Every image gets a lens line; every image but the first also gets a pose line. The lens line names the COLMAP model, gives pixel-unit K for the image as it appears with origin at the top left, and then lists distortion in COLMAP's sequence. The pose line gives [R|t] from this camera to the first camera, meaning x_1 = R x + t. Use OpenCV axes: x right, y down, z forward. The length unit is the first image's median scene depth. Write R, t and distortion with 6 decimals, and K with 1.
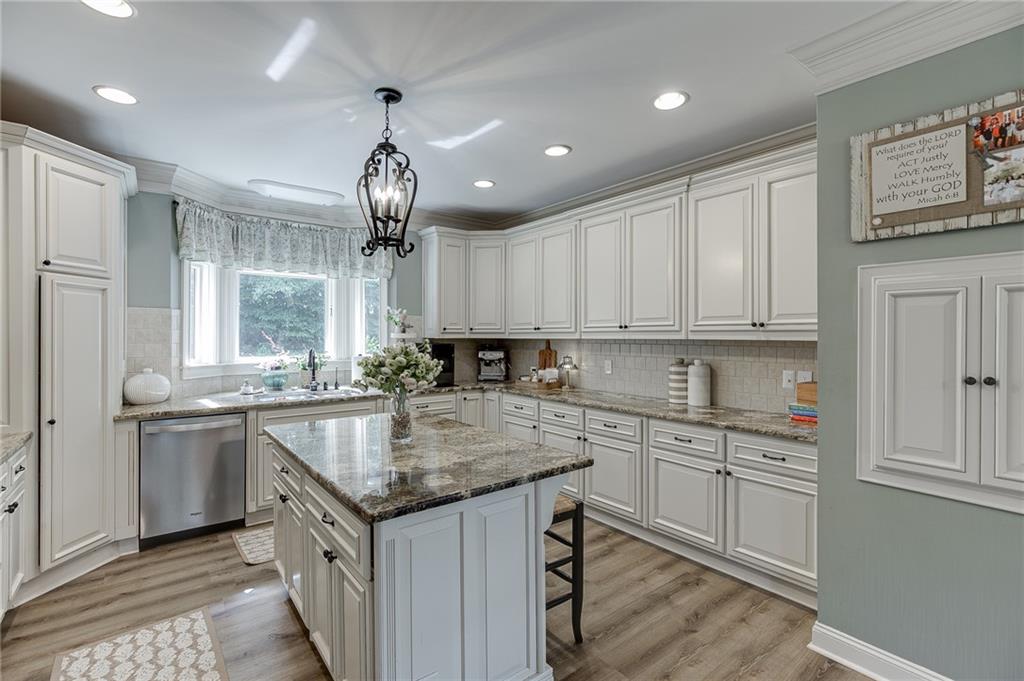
lens RADIAL K [[470.8, 0, 517.1], [0, 470.8, 335.8], [0, 0, 1]] dist [-0.003097, 0.000037]
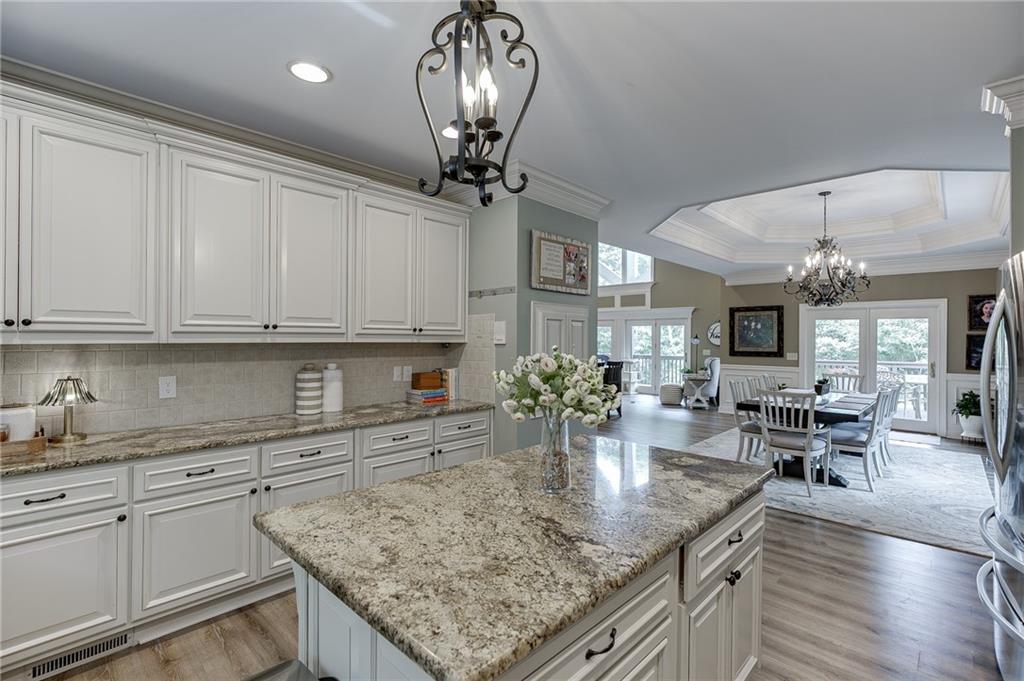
lens RADIAL K [[470.8, 0, 512.2], [0, 470.8, 337.8], [0, 0, 1]] dist [-0.003097, 0.000037]
pose [[-0.139328, 0.000207, 0.990246, -0.473511], [-0.004782, 0.999988, -0.000882, -0.002040], [-0.990235, -0.004859, -0.139326, 0.589909]]
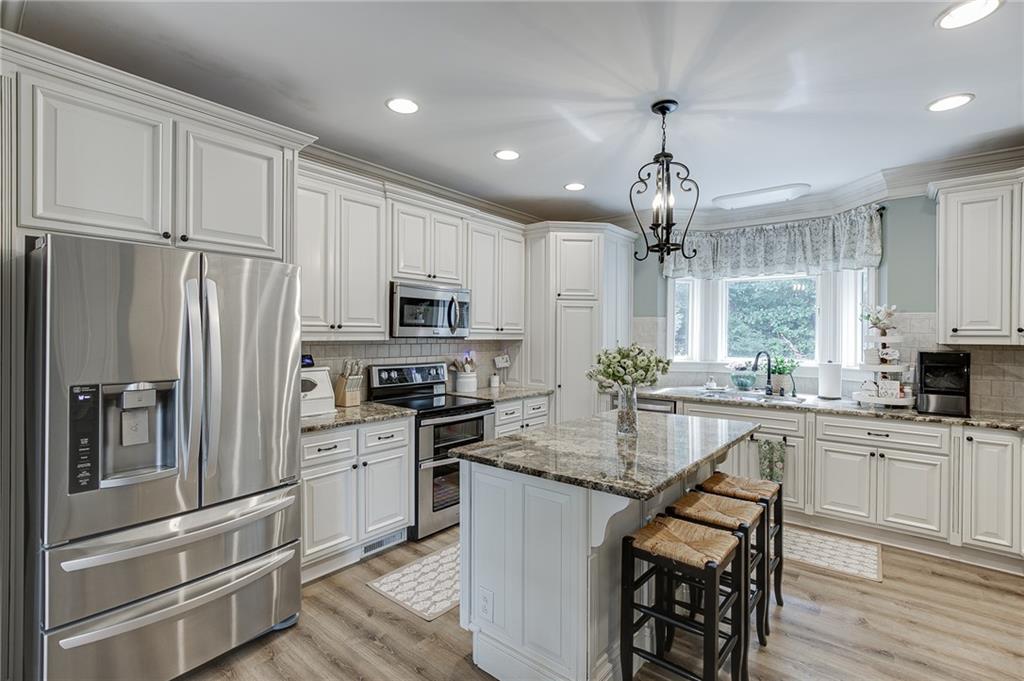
lens RADIAL K [[470.8, 0, 518.1], [0, 470.8, 338.1], [0, 0, 1]] dist [-0.003097, 0.000037]
pose [[0.223121, 0.008068, -0.974757, 0.743194], [-0.008946, 0.999941, 0.006228, -0.004148], [0.974750, 0.007331, 0.223180, 0.507033]]
